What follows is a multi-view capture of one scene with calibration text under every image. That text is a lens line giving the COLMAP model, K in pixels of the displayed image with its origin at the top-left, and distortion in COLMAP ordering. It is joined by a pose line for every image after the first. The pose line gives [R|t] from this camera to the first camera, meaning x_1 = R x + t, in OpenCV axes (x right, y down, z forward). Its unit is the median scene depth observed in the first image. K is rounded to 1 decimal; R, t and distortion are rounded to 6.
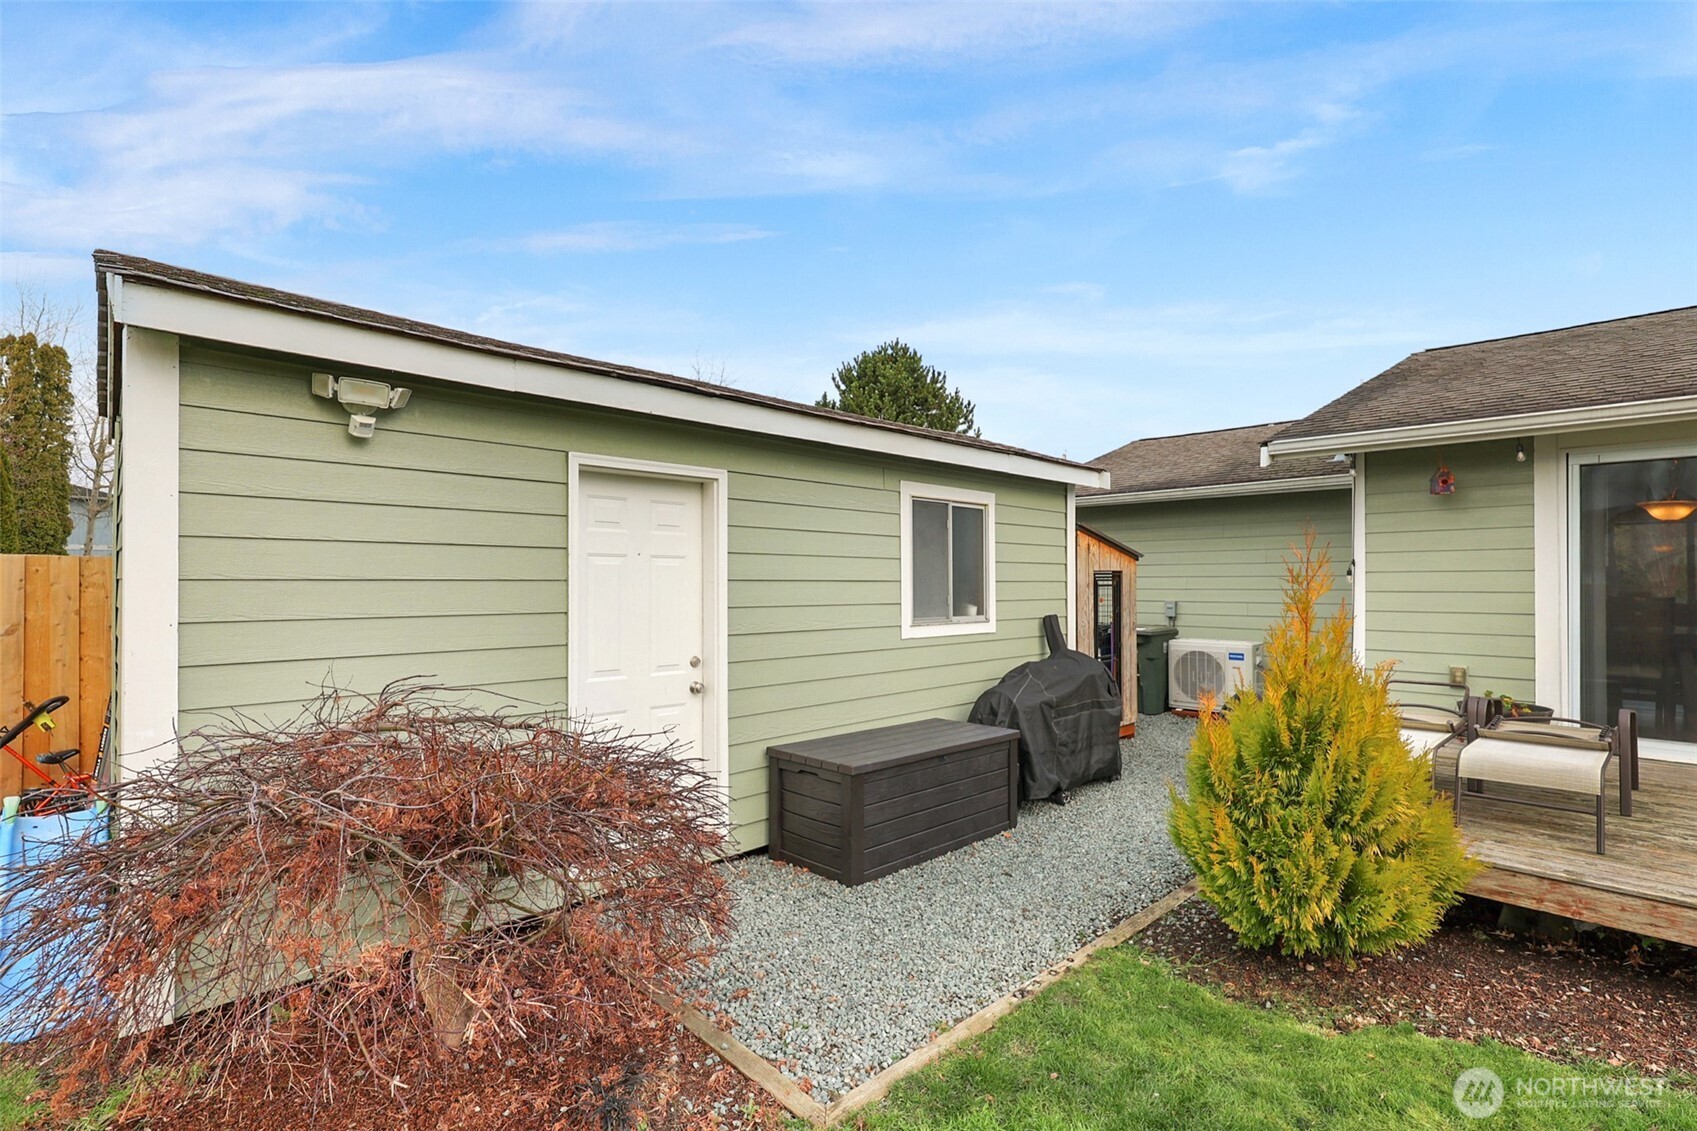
lens RADIAL K [[821.1, 0, 848.5], [0, 821.1, 565.5], [0, 0, 1]] dist [0.001816, -0.000089]
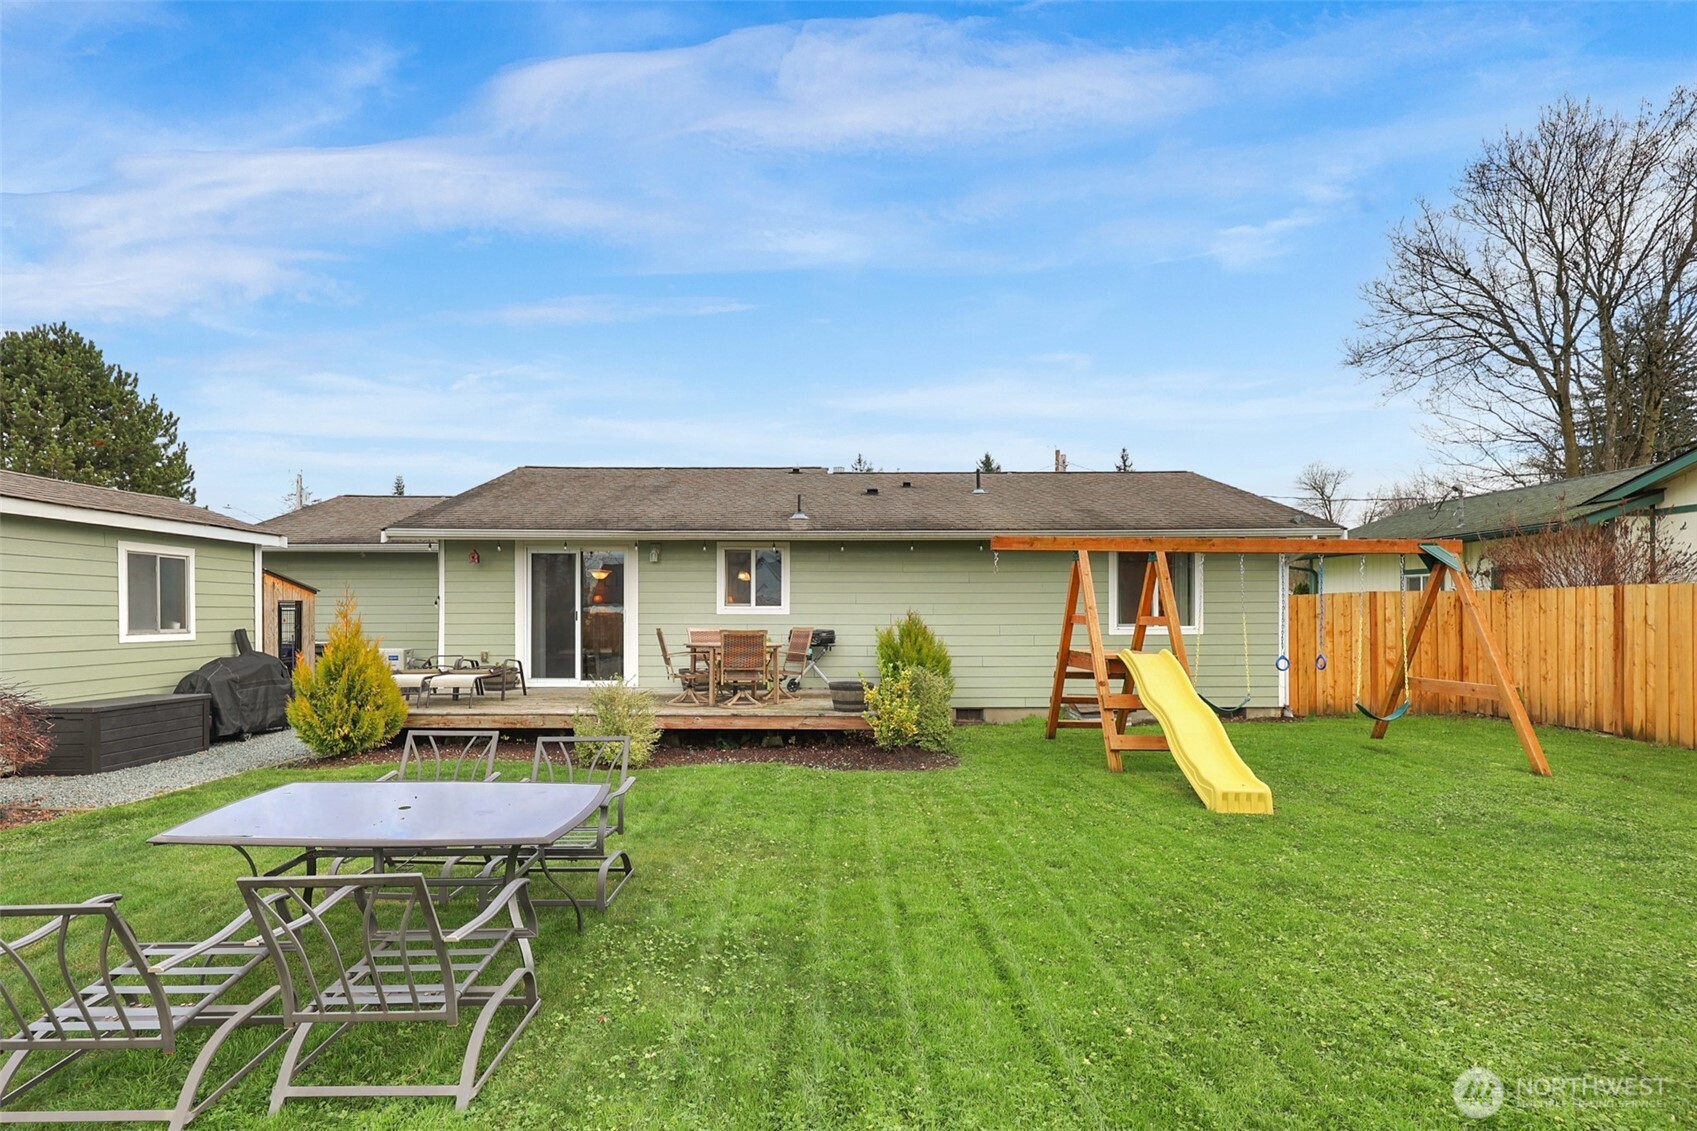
lens RADIAL K [[875.8, 0, 846.4], [0, 875.8, 618.2], [0, 0, 1]] dist [0.003773, 0.001676]
pose [[0.694781, -0.002594, 0.719216, -0.153567], [-0.015455, 0.999709, 0.018535, -0.008250], [-0.719055, -0.023993, 0.694539, -0.999717]]
